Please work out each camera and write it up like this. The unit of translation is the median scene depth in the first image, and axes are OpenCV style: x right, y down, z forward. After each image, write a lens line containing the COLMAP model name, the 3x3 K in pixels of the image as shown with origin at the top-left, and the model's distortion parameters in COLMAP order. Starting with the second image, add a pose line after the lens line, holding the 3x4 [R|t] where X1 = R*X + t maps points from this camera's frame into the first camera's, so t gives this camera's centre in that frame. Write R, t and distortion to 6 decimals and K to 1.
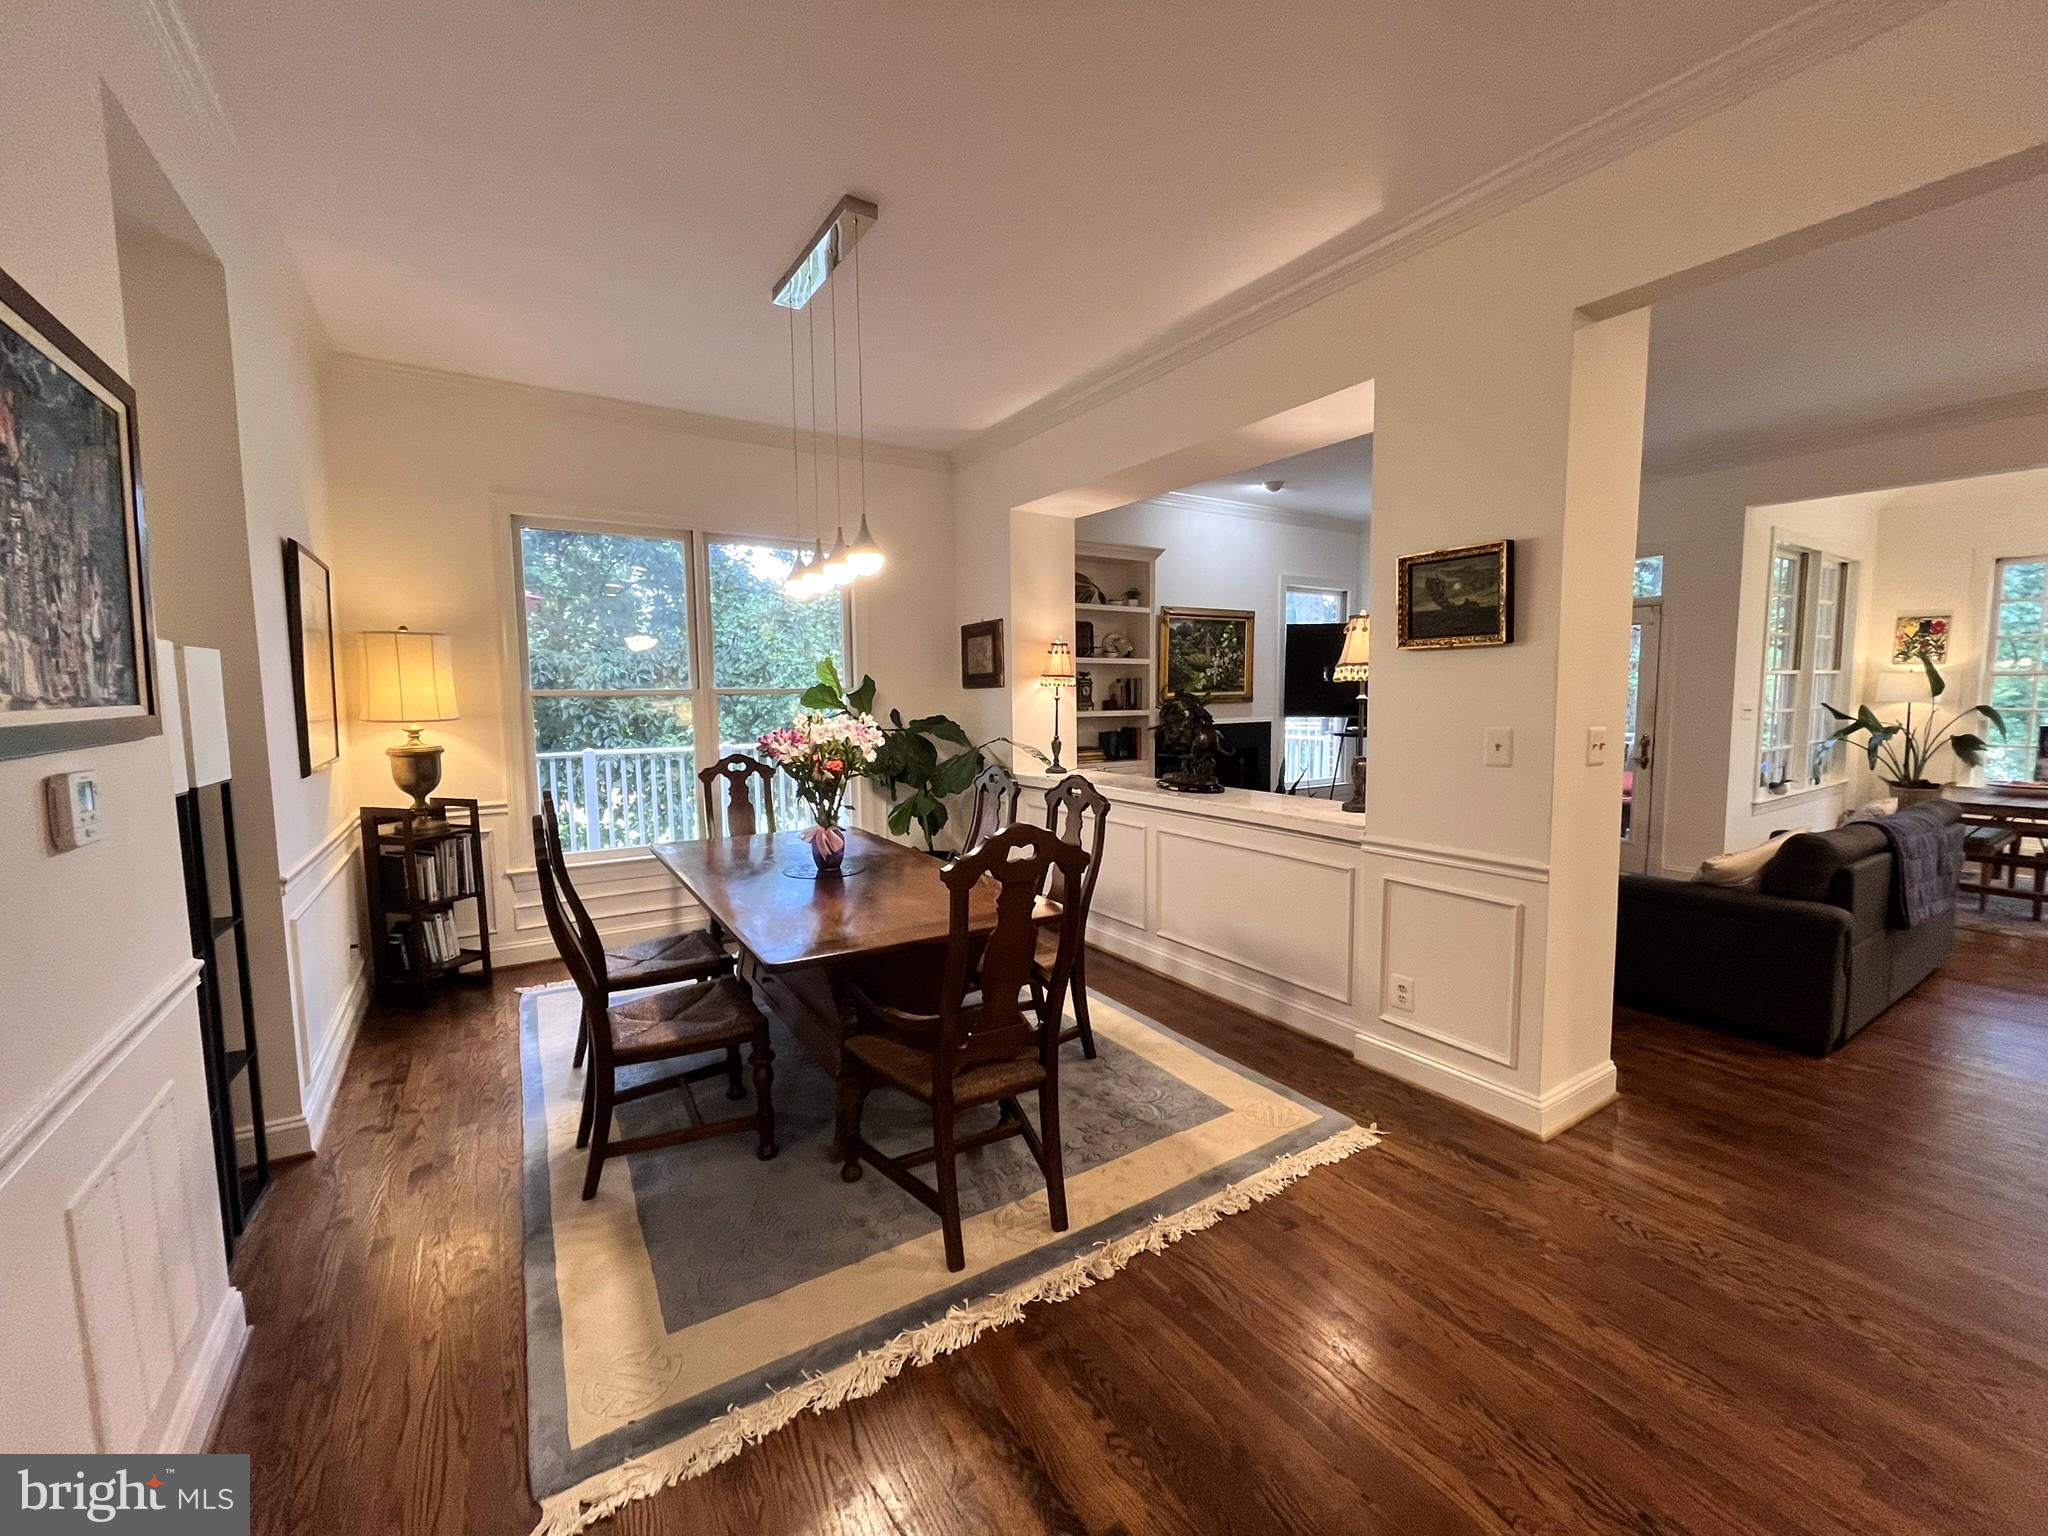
lens RADIAL K [[831.0, 0, 1019.6], [0, 831.0, 766.1], [0, 0, 1]] dist [-0.000902, -0.000088]
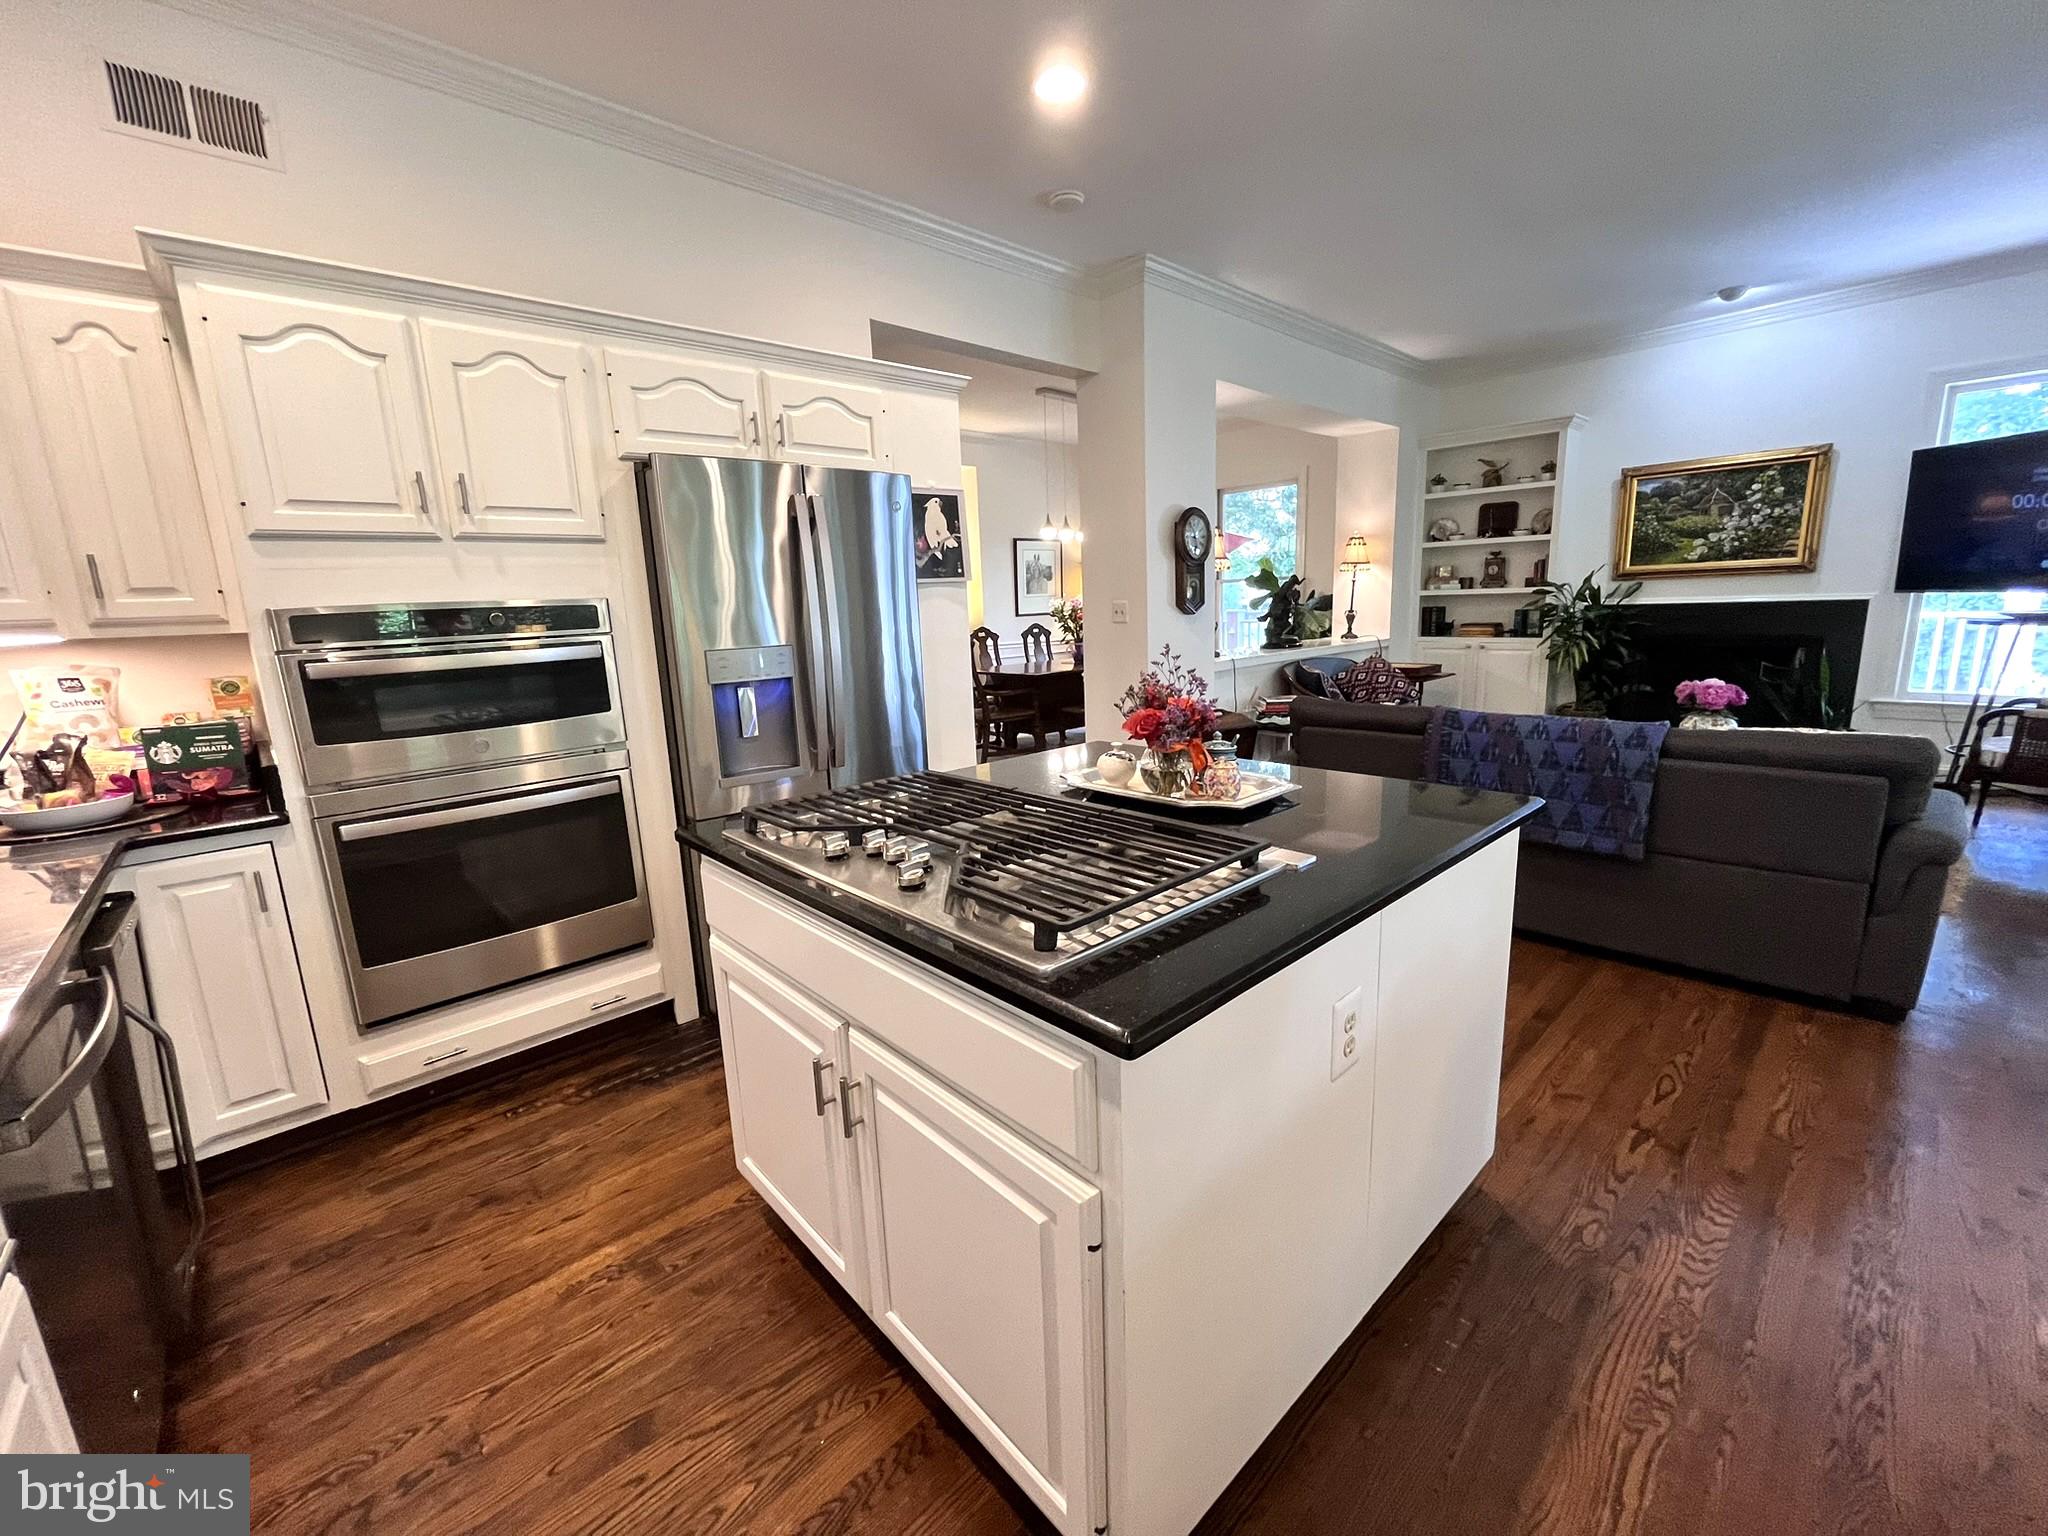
lens RADIAL K [[831.0, 0, 1019.6], [0, 831.0, 766.1], [0, 0, 1]] dist [-0.000902, -0.000088]
pose [[0.183292, 0.194336, -0.963658, 1.030370], [-0.053851, 0.980779, 0.187546, -0.010098], [0.981582, 0.017518, 0.190234, 0.199503]]
